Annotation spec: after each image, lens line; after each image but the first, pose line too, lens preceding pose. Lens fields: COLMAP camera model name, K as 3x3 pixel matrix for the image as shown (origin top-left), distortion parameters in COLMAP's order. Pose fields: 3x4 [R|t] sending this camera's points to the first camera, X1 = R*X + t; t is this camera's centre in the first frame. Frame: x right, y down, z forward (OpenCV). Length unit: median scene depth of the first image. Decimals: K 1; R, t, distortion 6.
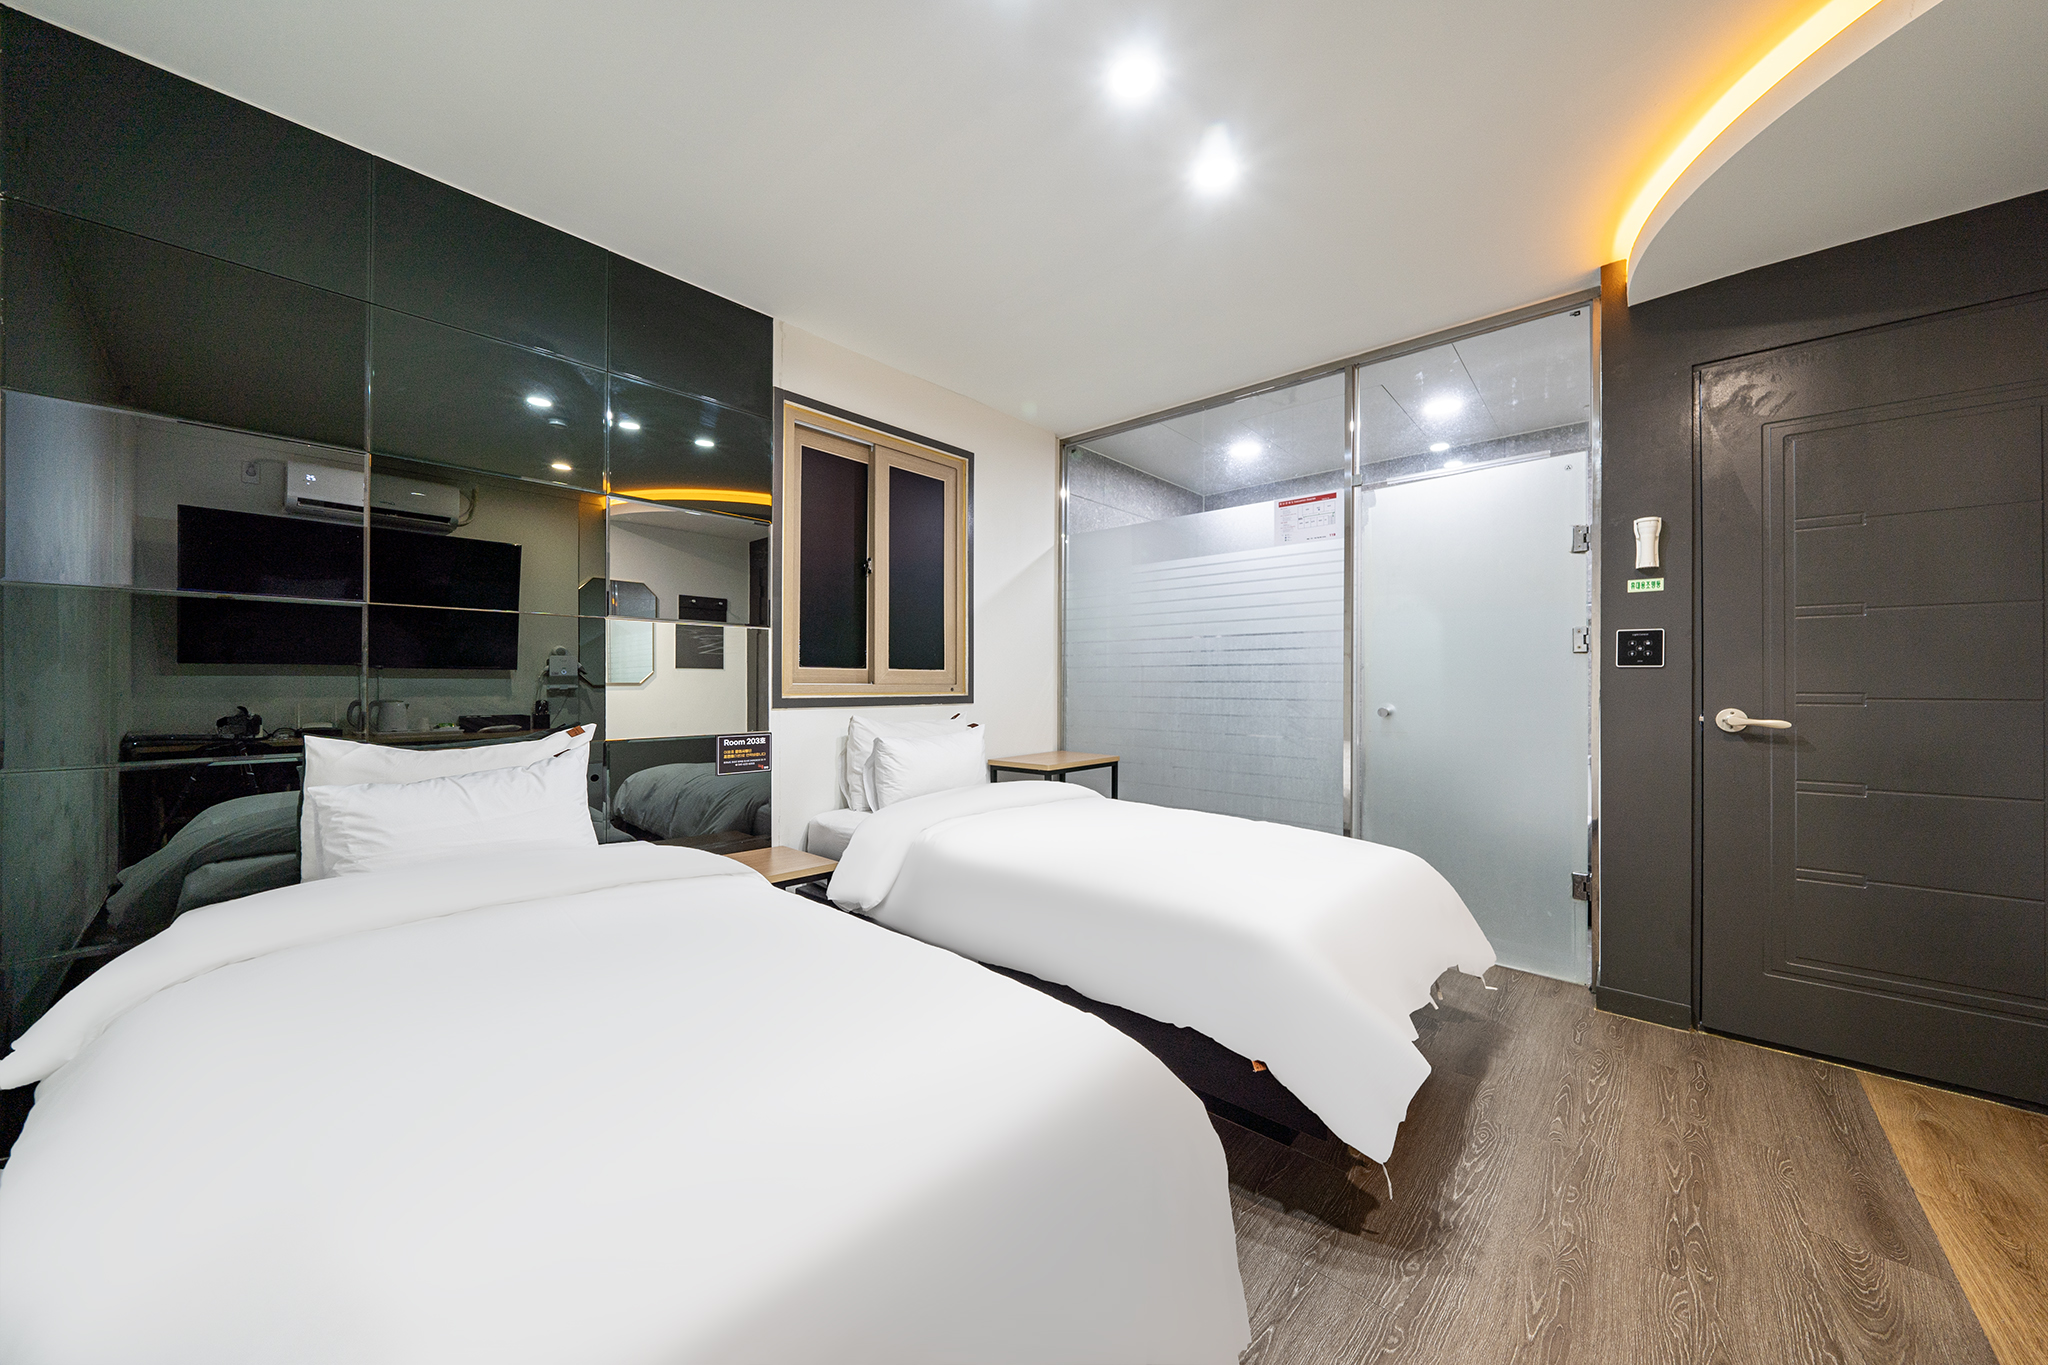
lens RADIAL K [[691.5, 0, 1043.1], [0, 691.5, 685.3], [0, 0, 1]] dist [-0.010955, -0.000066]
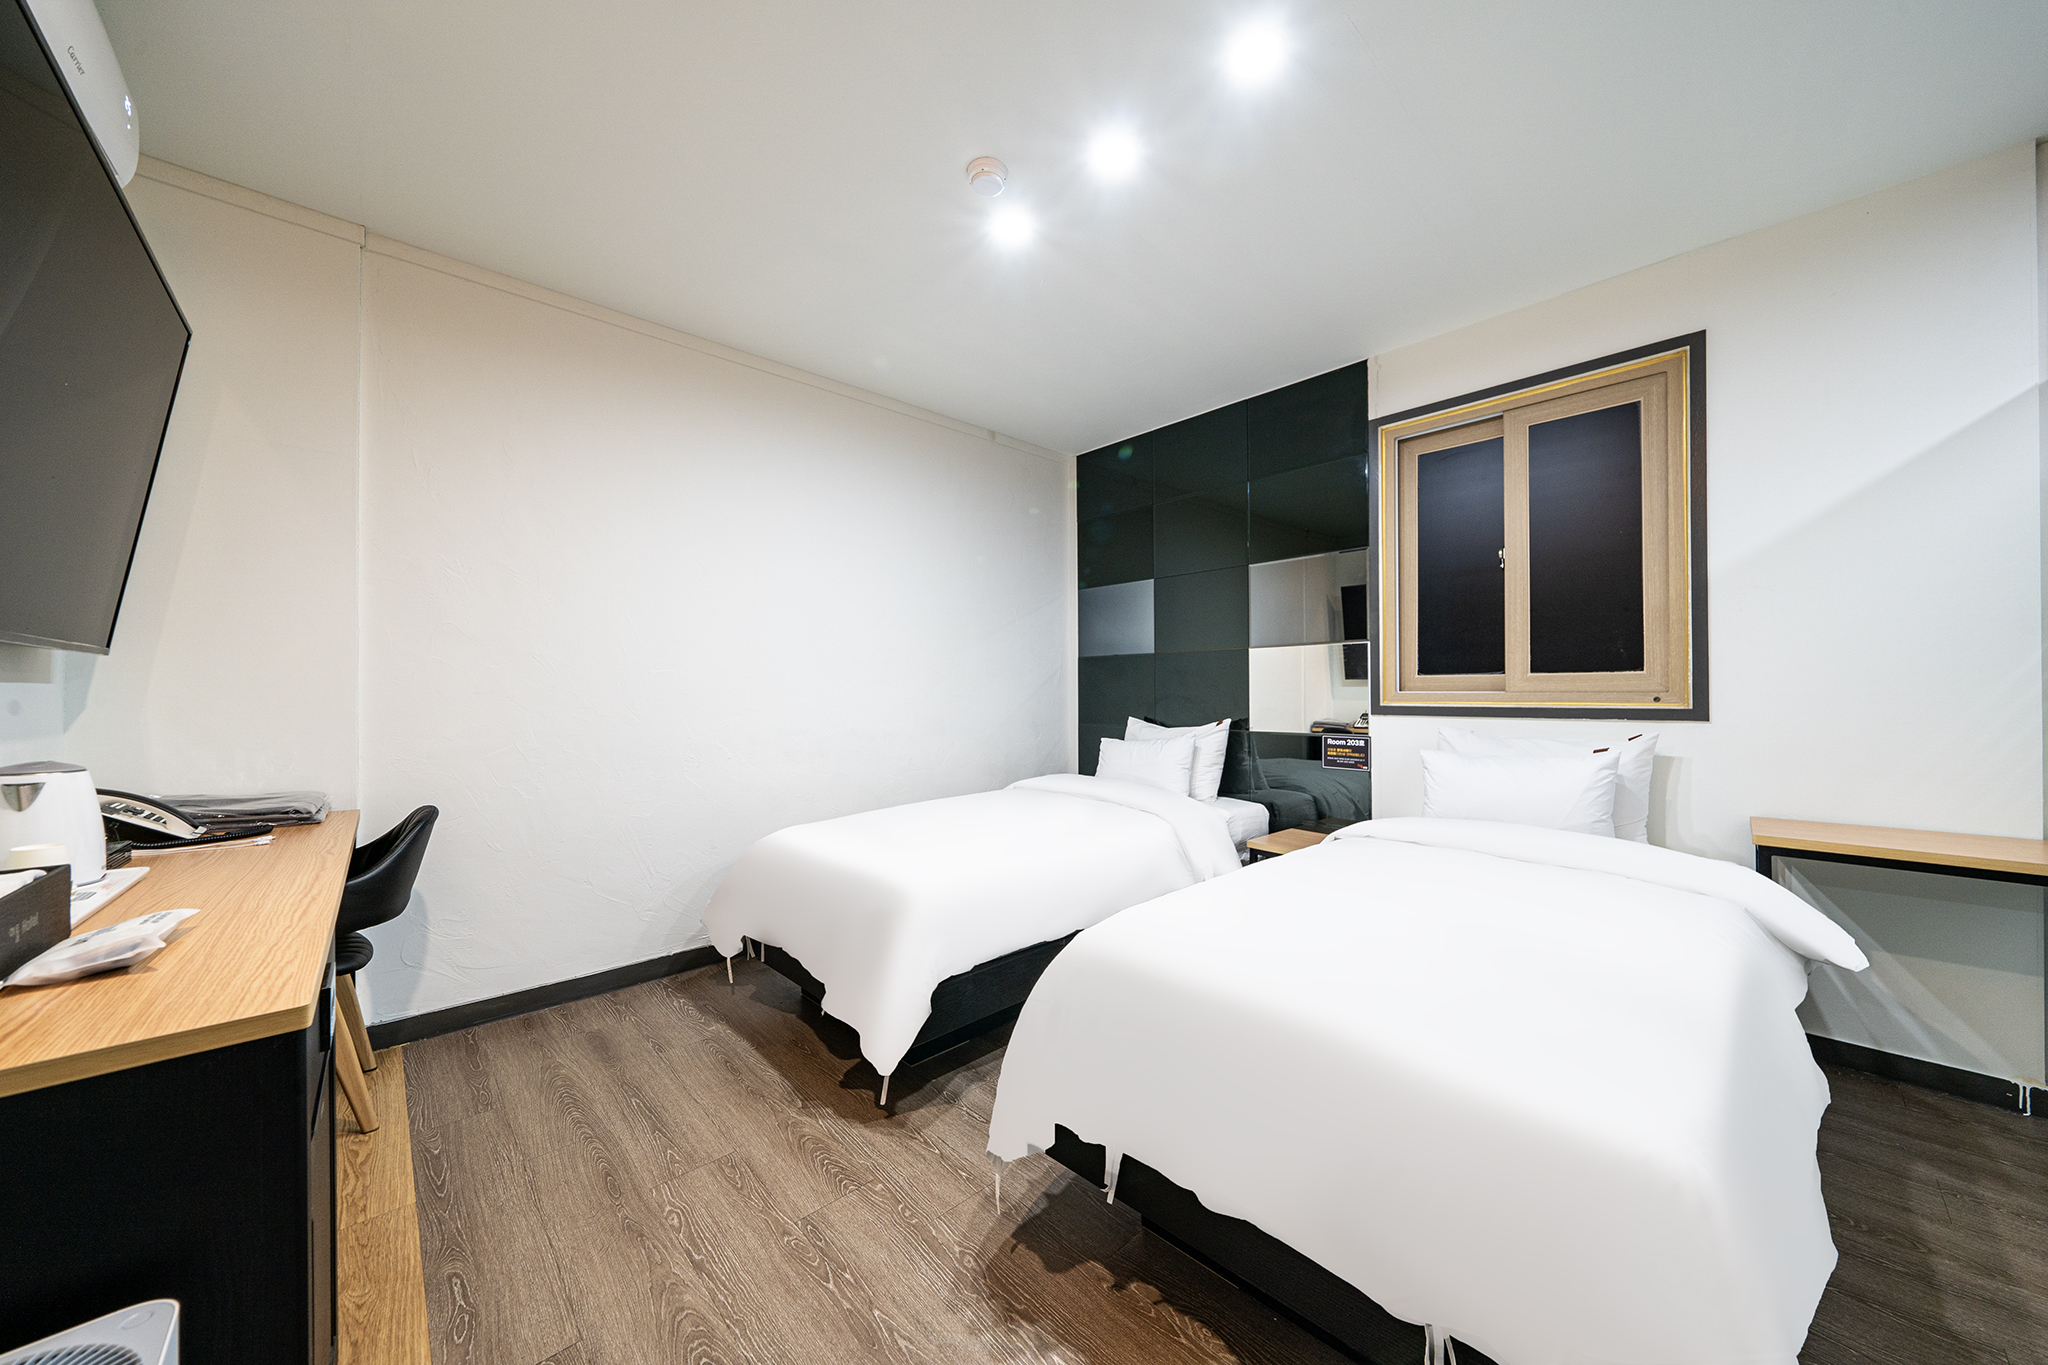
lens RADIAL K [[691.5, 0, 1043.1], [0, 691.5, 685.3], [0, 0, 1]] dist [-0.010955, -0.000066]
pose [[-0.064042, -0.011165, -0.997885, 0.729673], [0.004907, 0.999922, -0.011503, -0.003099], [0.997935, -0.005633, -0.063983, 0.547888]]
